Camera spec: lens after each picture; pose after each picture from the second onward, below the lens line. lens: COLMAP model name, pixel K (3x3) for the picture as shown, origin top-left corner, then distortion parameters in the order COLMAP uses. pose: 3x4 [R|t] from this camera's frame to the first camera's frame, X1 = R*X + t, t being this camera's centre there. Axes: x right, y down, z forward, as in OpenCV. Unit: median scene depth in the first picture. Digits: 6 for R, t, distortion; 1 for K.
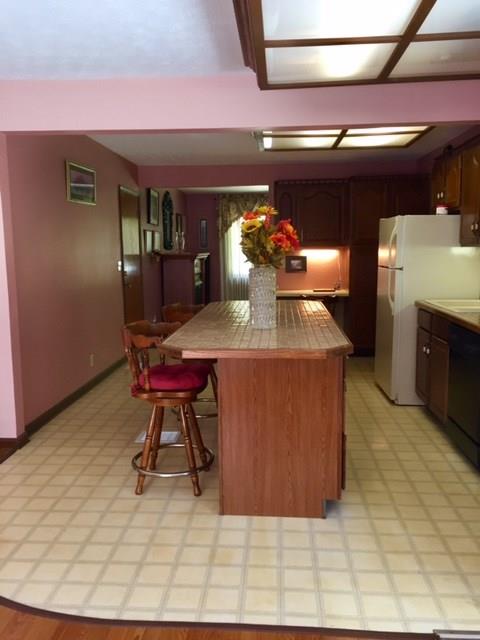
lens RADIAL K [[544.2, 0, 240.0], [0, 544.2, 320.0], [0, 0, 1]] dist [0.084314, -0.114954]
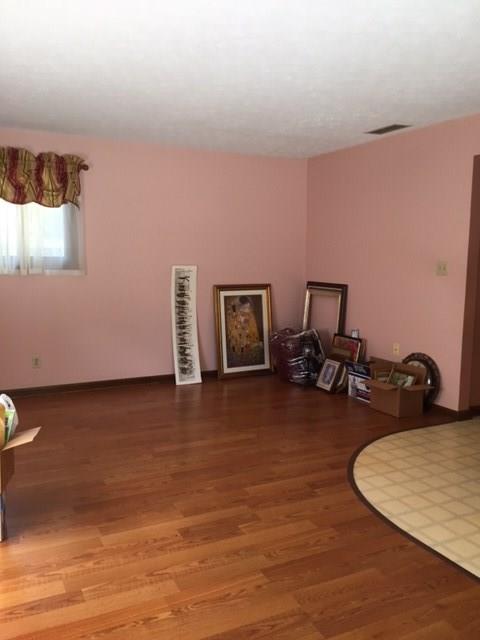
lens RADIAL K [[544.2, 0, 240.0], [0, 544.2, 320.0], [0, 0, 1]] dist [0.084314, -0.114954]
pose [[0.477769, 0.094967, -0.873337, 0.462332], [-0.106990, 0.993030, 0.049452, 0.005819], [0.871946, 0.069812, 0.484599, -0.022816]]
